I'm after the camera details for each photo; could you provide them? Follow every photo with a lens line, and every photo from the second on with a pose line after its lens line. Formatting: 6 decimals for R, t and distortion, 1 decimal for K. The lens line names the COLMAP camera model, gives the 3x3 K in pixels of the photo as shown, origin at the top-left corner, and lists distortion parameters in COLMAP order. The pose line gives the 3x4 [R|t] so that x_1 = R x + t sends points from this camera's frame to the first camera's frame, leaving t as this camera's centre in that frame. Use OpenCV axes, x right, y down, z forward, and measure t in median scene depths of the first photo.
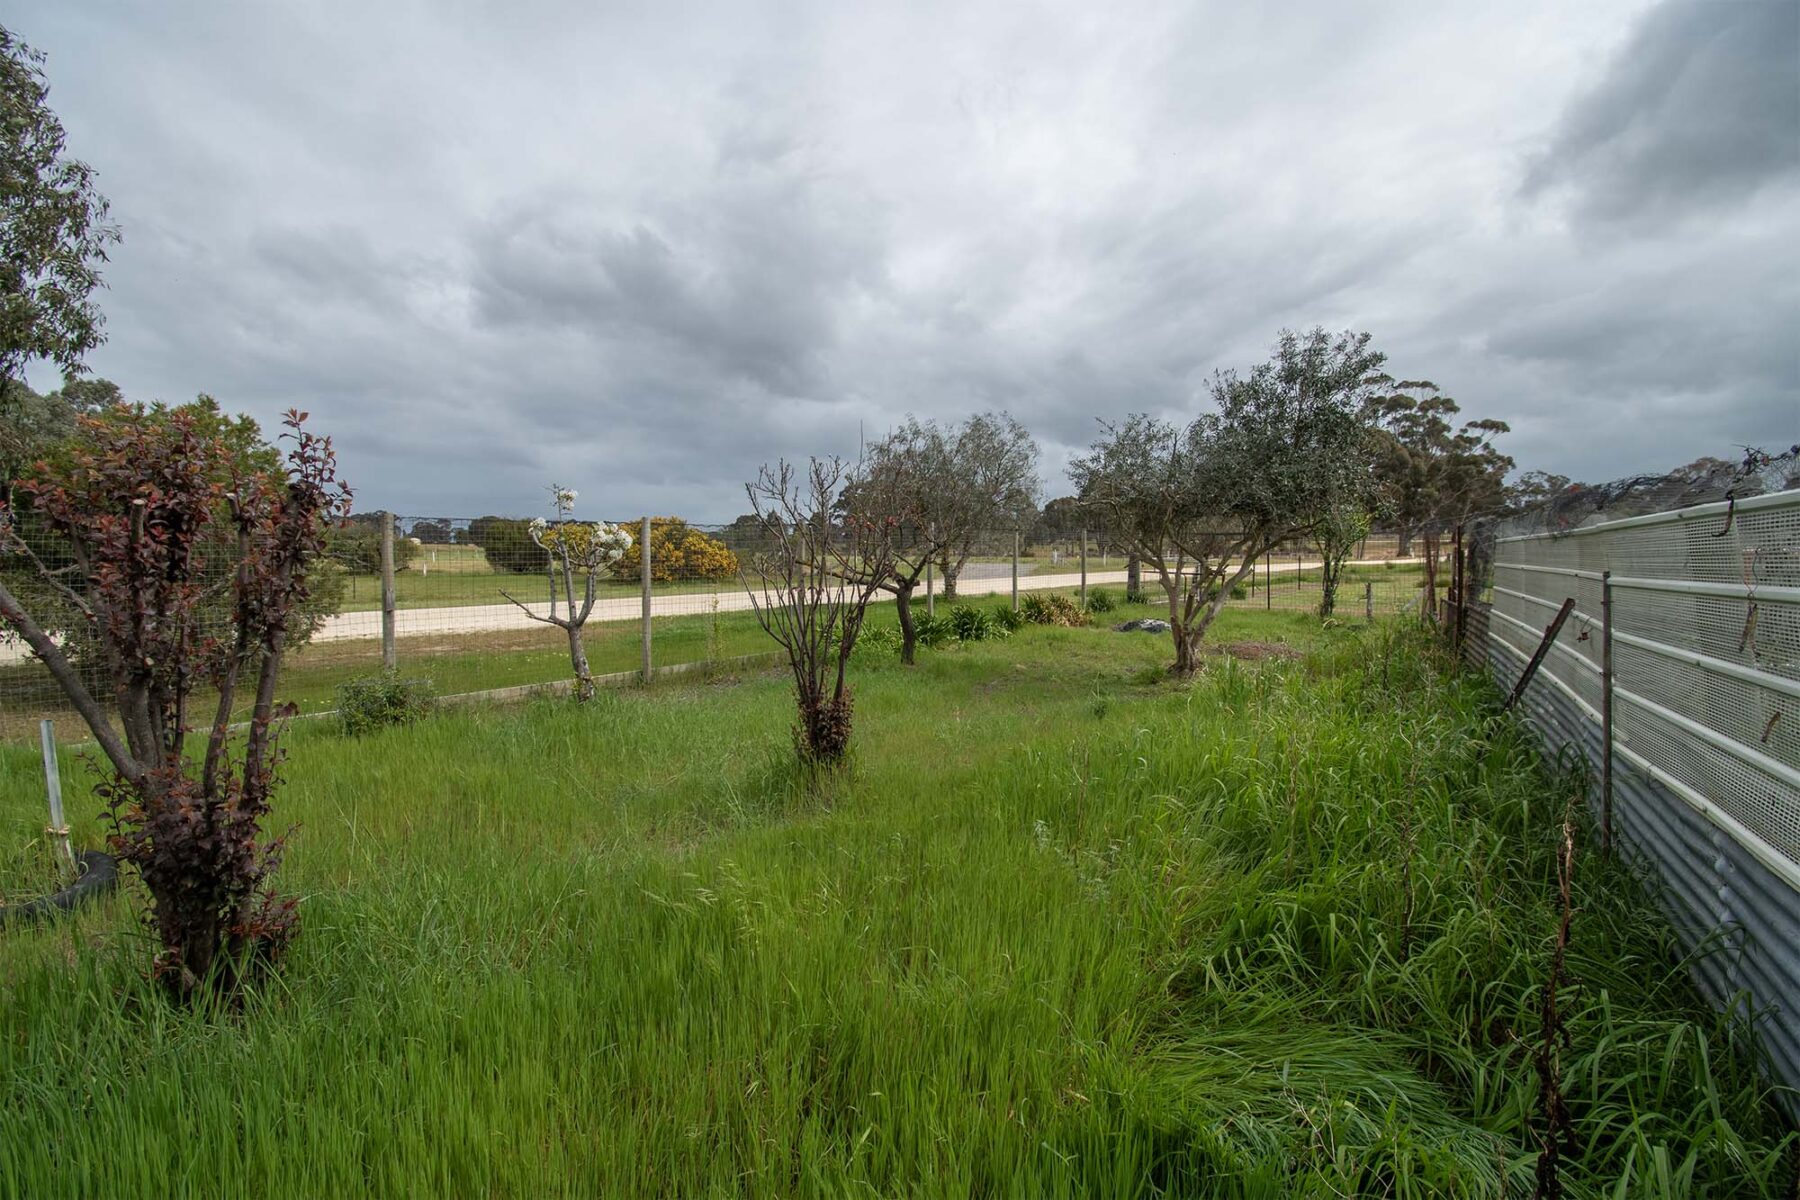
lens RADIAL K [[801.0, 0, 900.0], [0, 801.0, 600.0], [0, 0, 1]] dist [0.002413, 0.000008]
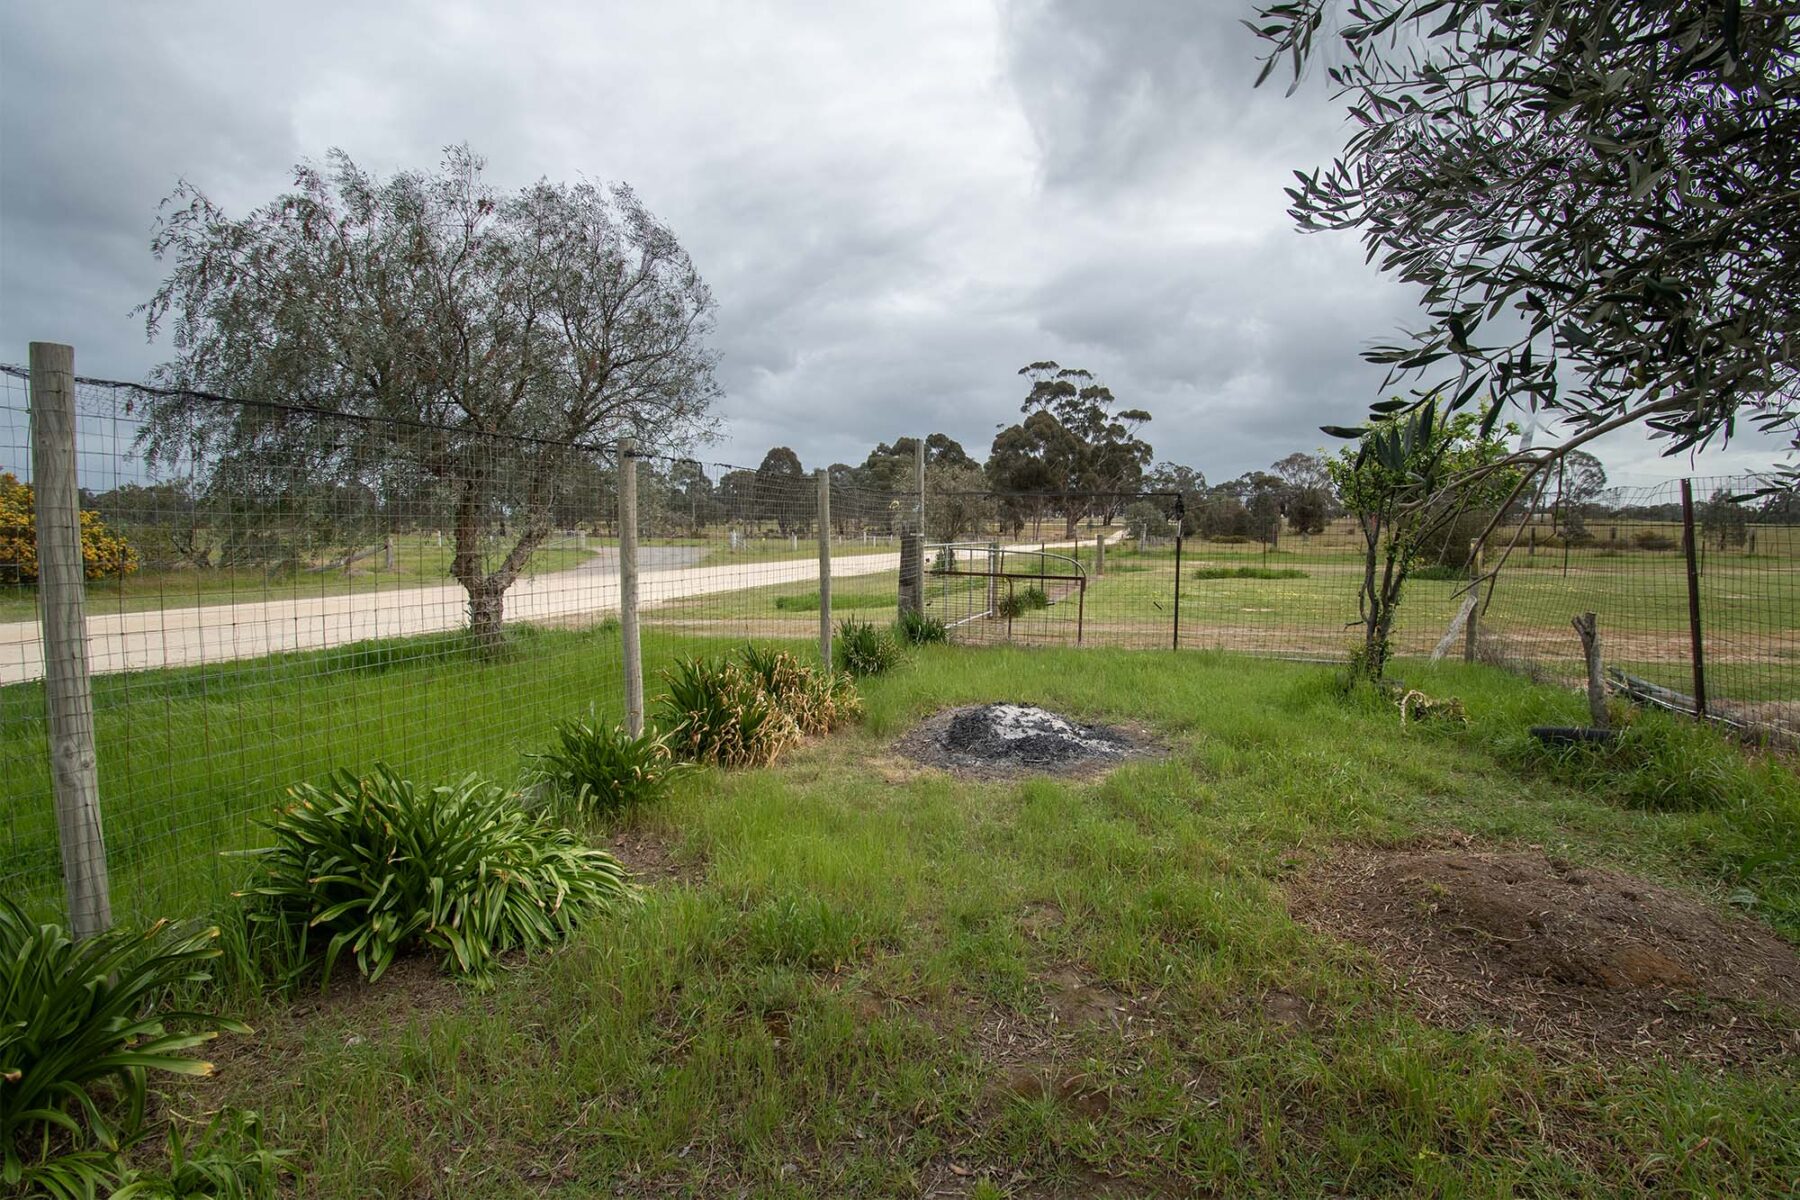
lens RADIAL K [[808.3, 0, 900.0], [0, 808.3, 600.0], [0, 0, 1]] dist [-0.002227, -0.000486]
pose [[0.921517, -0.027301, 0.387377, 0.034739], [0.018421, 0.999476, 0.026618, -0.011759], [-0.387901, -0.017393, 0.921537, 0.199506]]
